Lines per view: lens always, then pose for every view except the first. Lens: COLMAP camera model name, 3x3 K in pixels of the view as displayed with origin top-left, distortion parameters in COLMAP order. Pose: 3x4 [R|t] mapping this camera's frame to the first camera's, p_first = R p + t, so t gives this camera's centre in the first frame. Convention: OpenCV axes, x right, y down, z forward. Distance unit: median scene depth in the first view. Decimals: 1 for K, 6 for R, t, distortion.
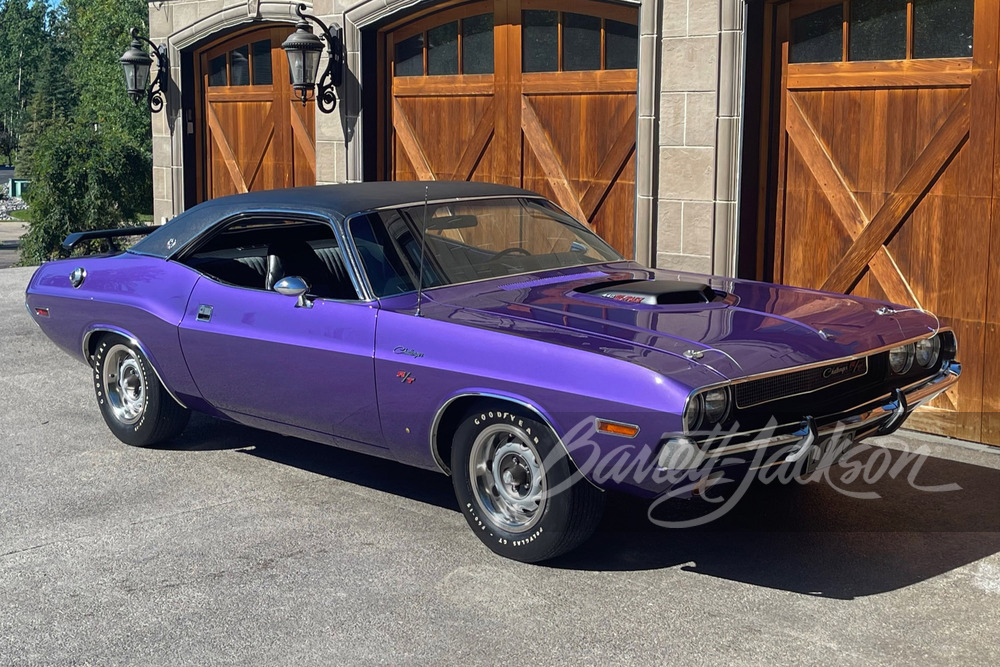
lens RADIAL K [[1419.9, 0, 502.9], [0, 1419.9, 329.4], [0, 0, 1]] dist [0.077816, 0.000000]
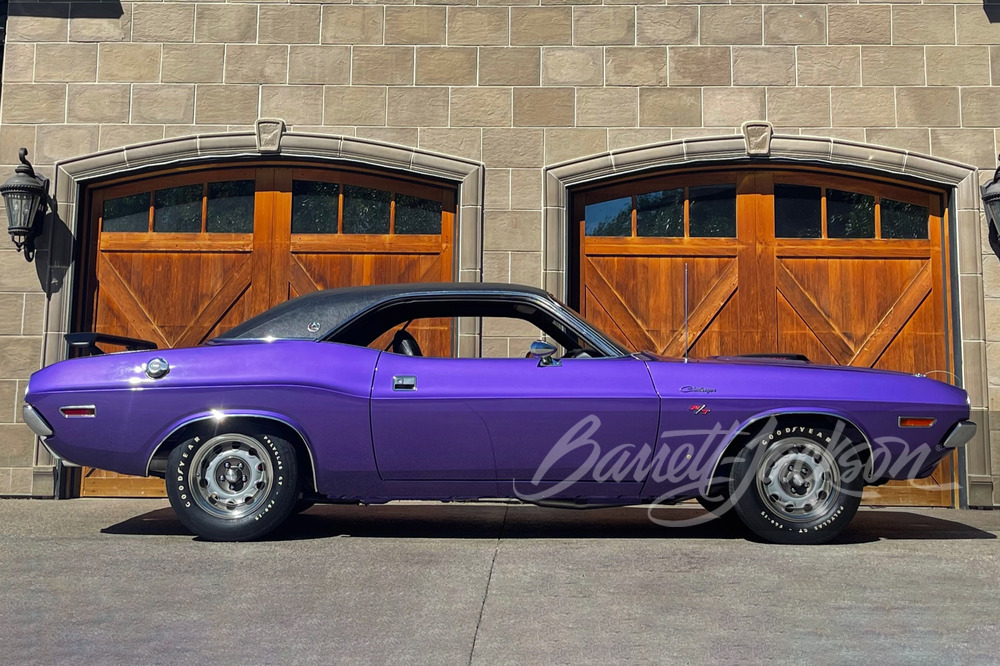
lens RADIAL K [[1394.9, 0, 498.1], [0, 1394.9, 248.6], [0, 0, 1]] dist [0.096050, 0.000000]
pose [[0.693561, 0.102477, 0.713072, -0.754749], [0.093557, 0.968635, -0.230201, 0.113787], [-0.714297, 0.226372, 0.662220, 0.185486]]
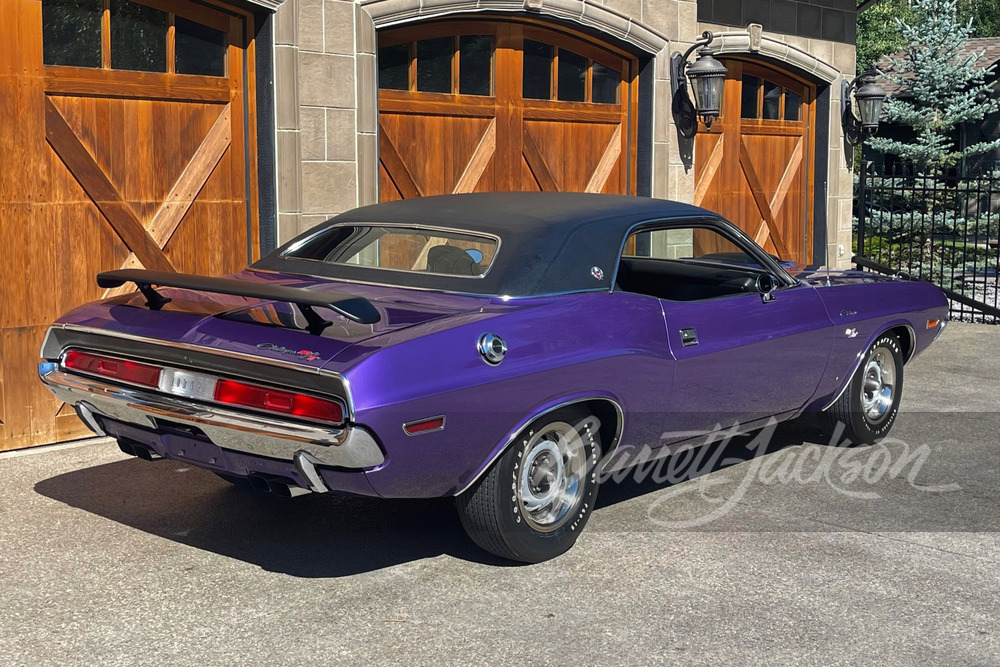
lens RADIAL K [[1374.4, 0, 502.0], [0, 1374.4, 338.6], [0, 0, 1]] dist [0.078704, 0.000000]
pose [[-0.084762, -0.117284, 0.989475, -0.868669], [0.143223, 0.981302, 0.128585, -0.112120], [-0.986054, 0.152614, -0.066379, 0.957547]]
